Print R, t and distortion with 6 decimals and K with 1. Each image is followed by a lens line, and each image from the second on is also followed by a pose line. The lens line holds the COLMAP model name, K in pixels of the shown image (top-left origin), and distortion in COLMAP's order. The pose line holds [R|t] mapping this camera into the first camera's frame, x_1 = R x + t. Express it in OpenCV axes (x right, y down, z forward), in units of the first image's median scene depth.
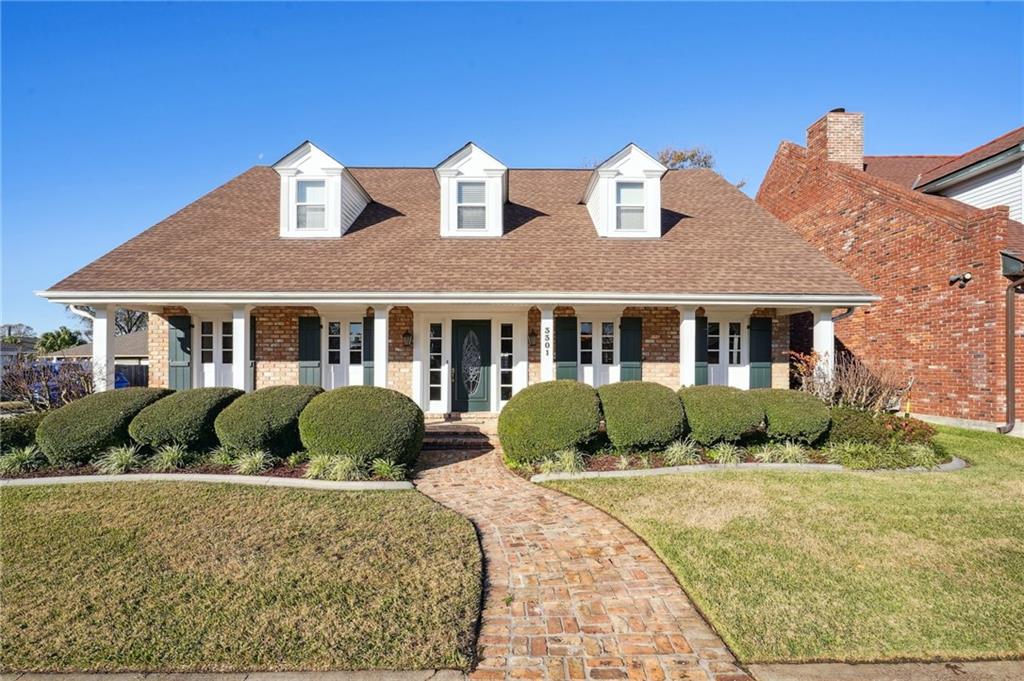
lens RADIAL K [[488.6, 0, 512.7], [0, 488.6, 345.4], [0, 0, 1]] dist [0.003427, 0.000716]
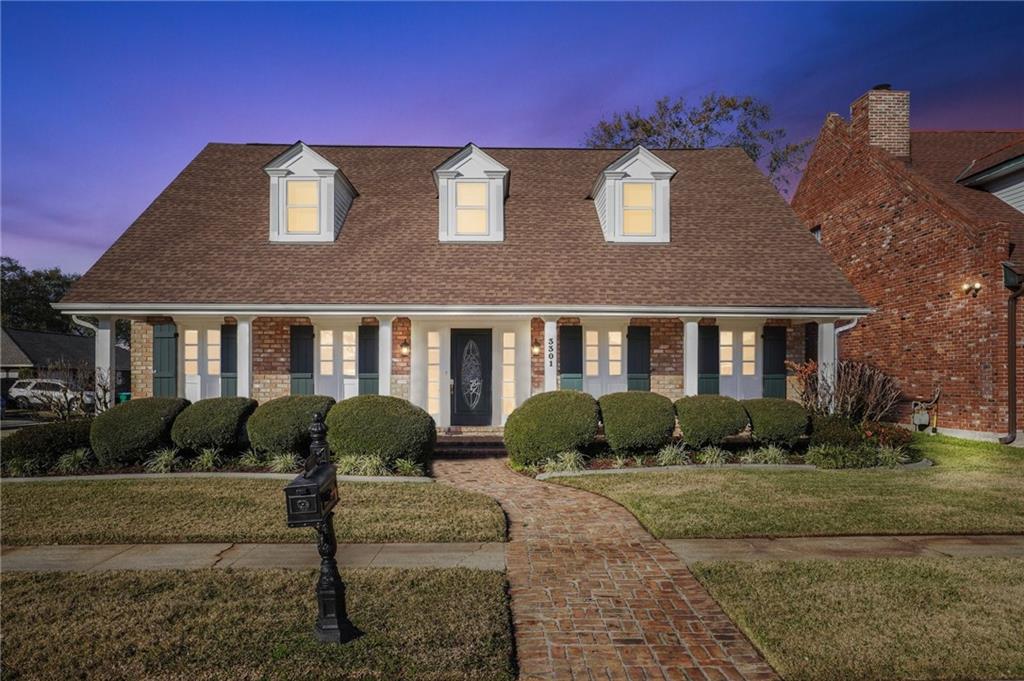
lens RADIAL K [[727.1, 0, 509.3], [0, 727.1, 335.7], [0, 0, 1]] dist [-0.012347, -0.000332]
pose [[0.999943, 0.000762, 0.010673, -0.026962], [-0.000545, 0.999793, -0.020349, -0.010472], [-0.010687, 0.020342, 0.999736, -0.432553]]
